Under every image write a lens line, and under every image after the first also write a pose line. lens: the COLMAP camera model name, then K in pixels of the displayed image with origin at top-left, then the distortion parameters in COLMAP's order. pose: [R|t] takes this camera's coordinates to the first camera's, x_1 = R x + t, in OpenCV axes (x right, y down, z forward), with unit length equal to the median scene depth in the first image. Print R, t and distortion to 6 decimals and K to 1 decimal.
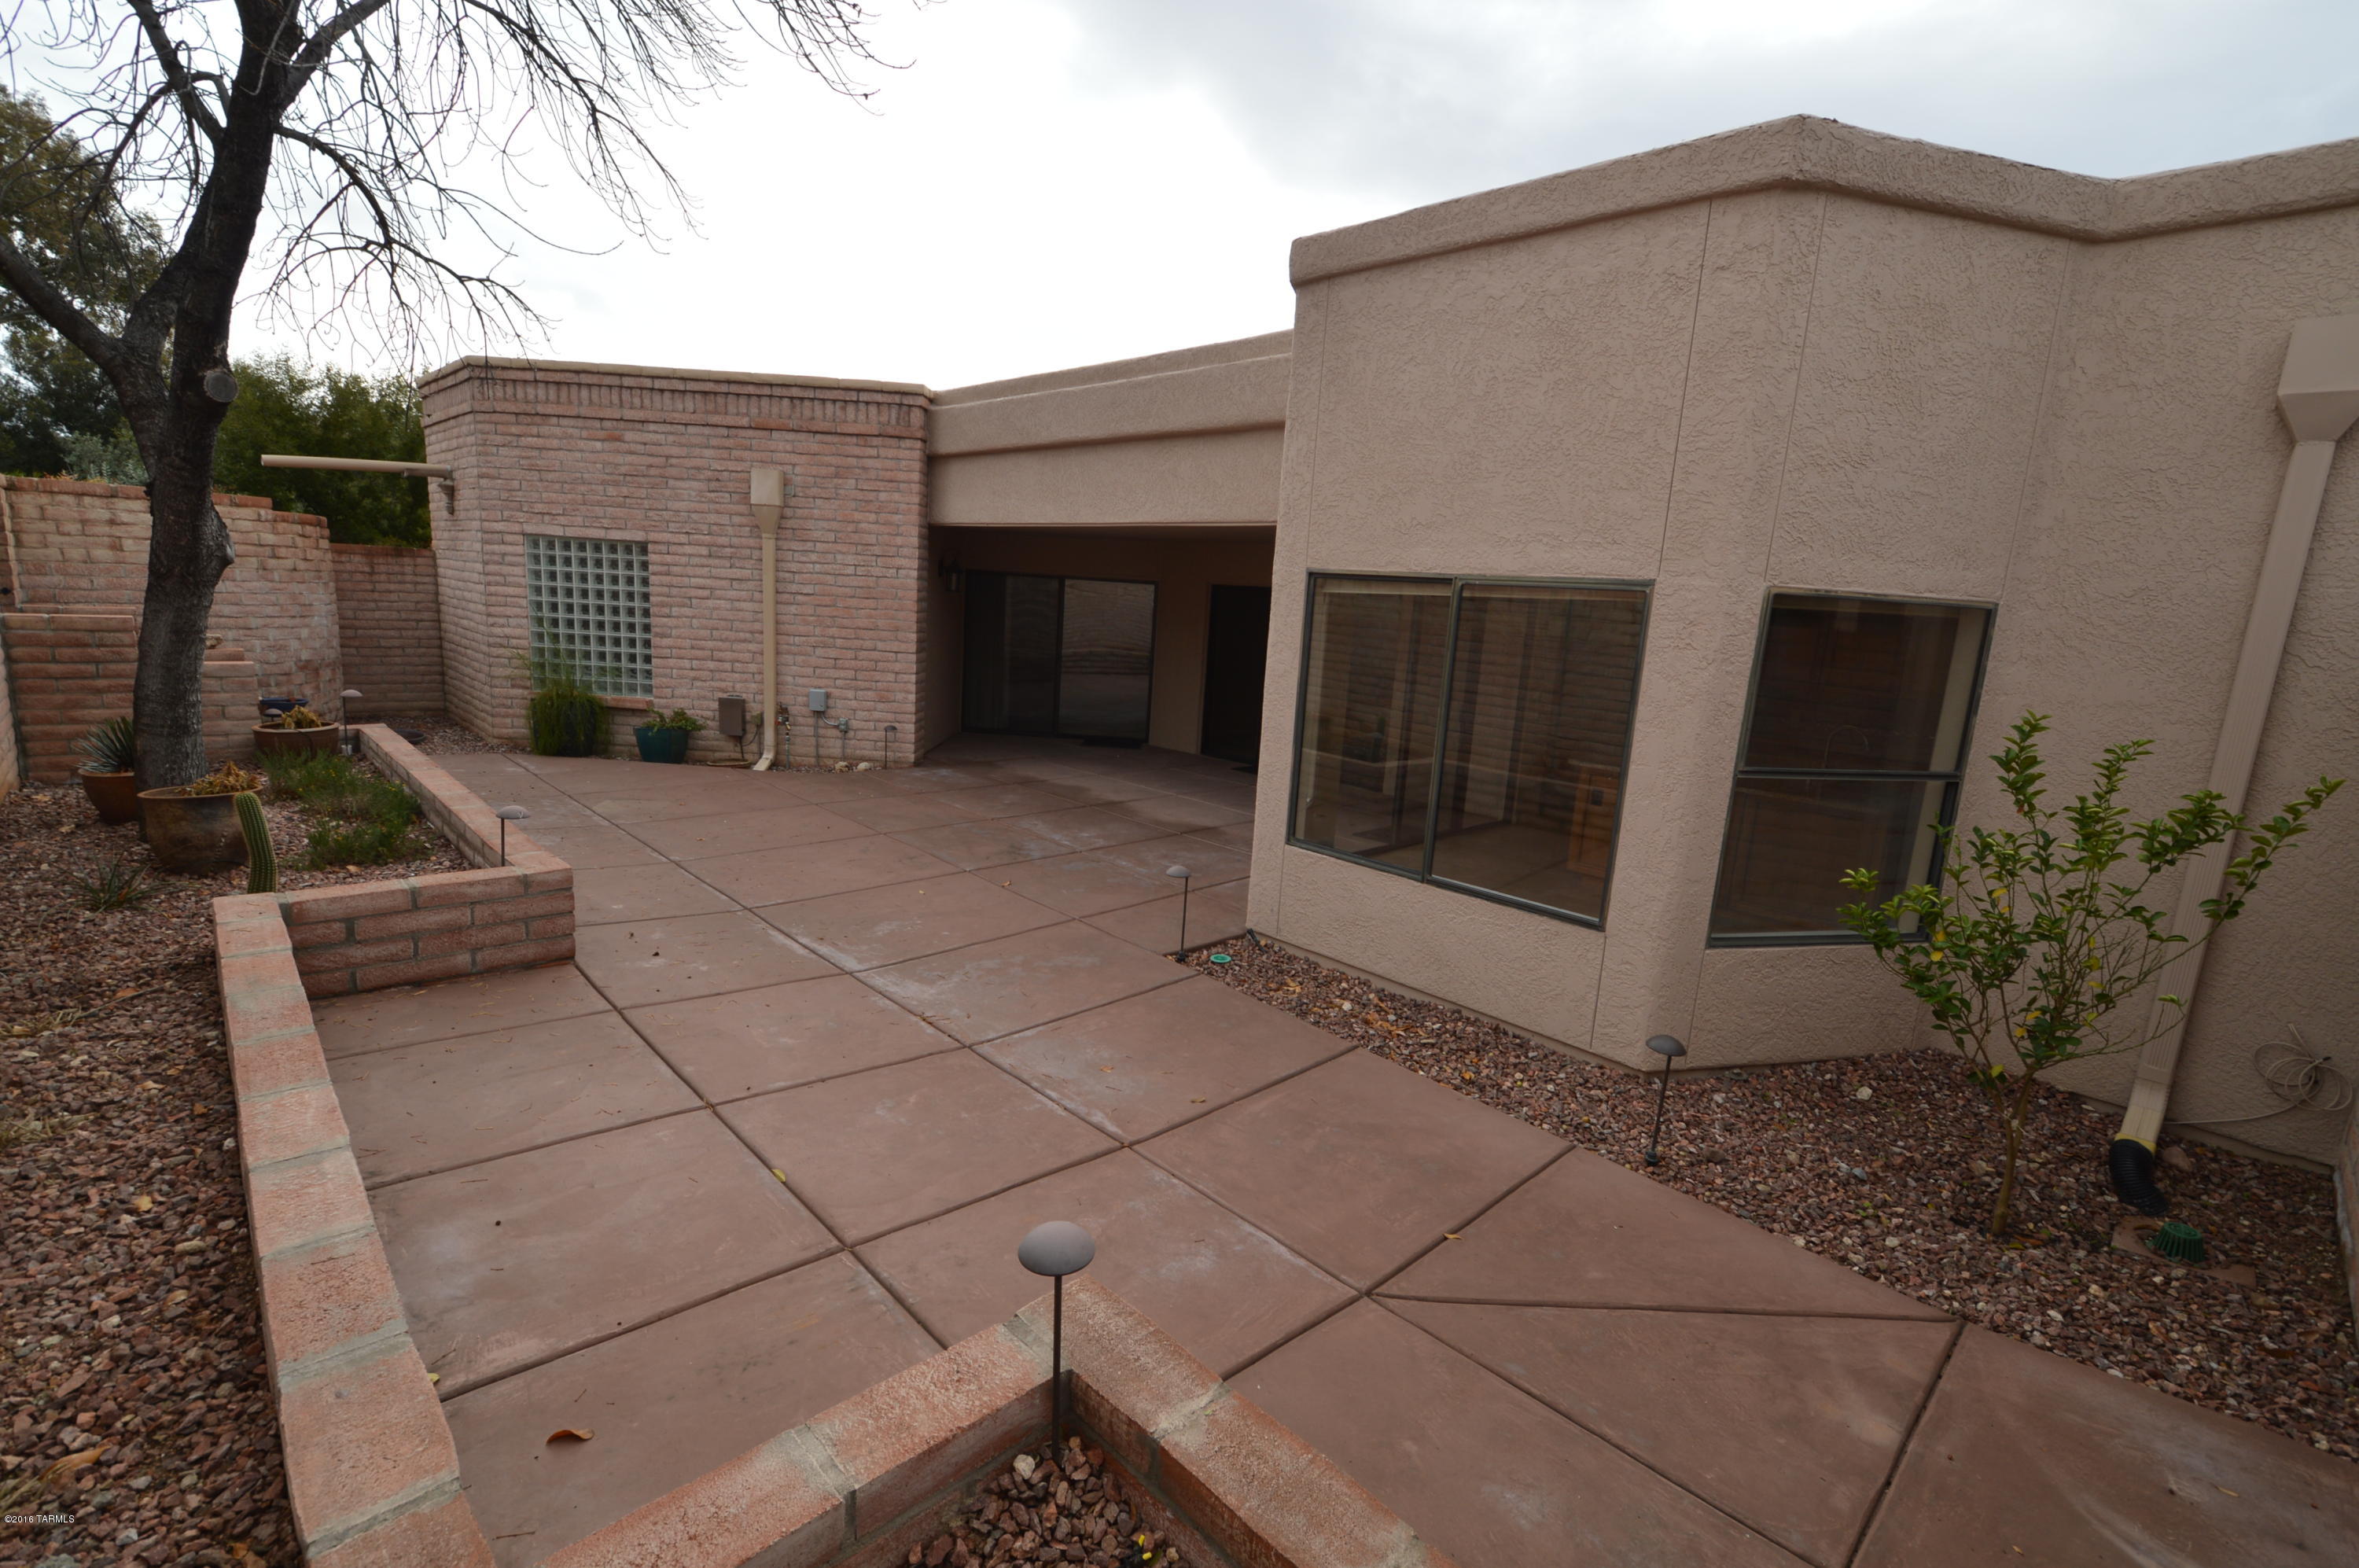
lens RADIAL K [[1042.2, 0, 1179.7], [0, 1042.2, 785.5], [0, 0, 1]] dist [-0.000227, -0.001878]
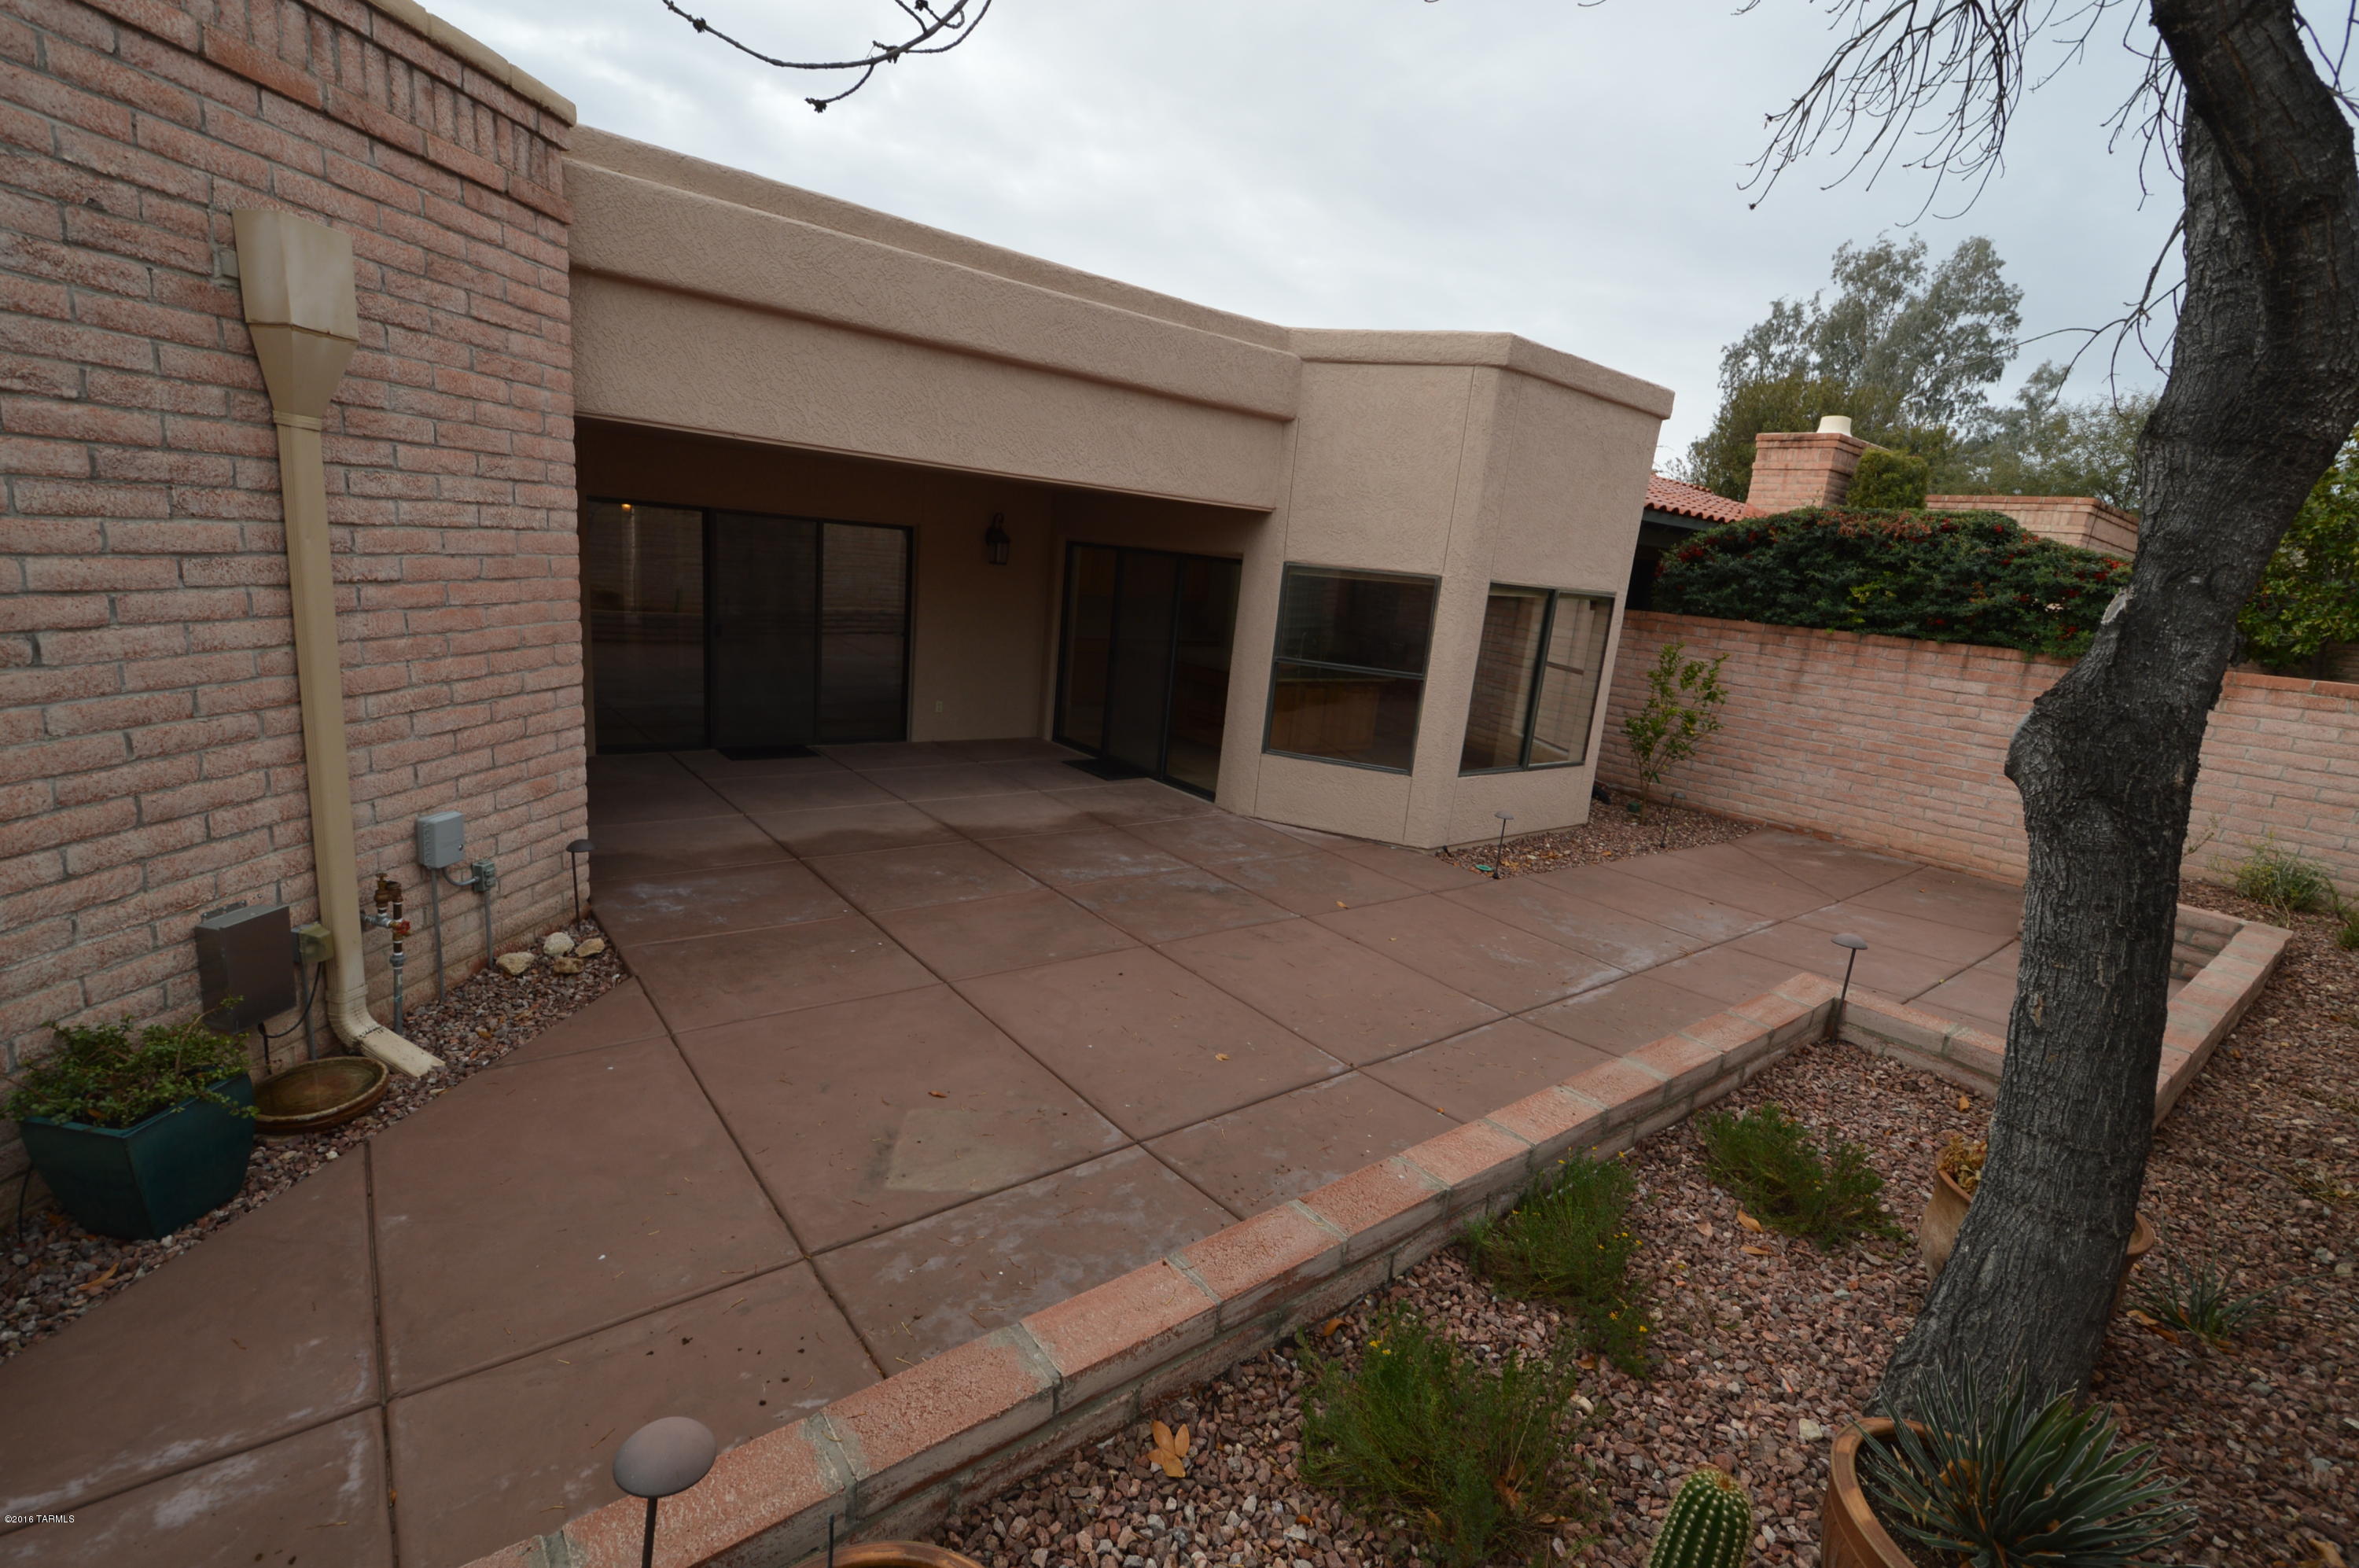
lens RADIAL K [[1042.2, 0, 1182.0], [0, 1042.2, 784.1], [0, 0, 1]] dist [-0.000227, -0.001878]
pose [[0.105477, -0.271282, 0.956703, -0.718850], [0.089372, 0.960762, 0.262580, -0.188395], [-0.990397, 0.057807, 0.125583, 0.675711]]
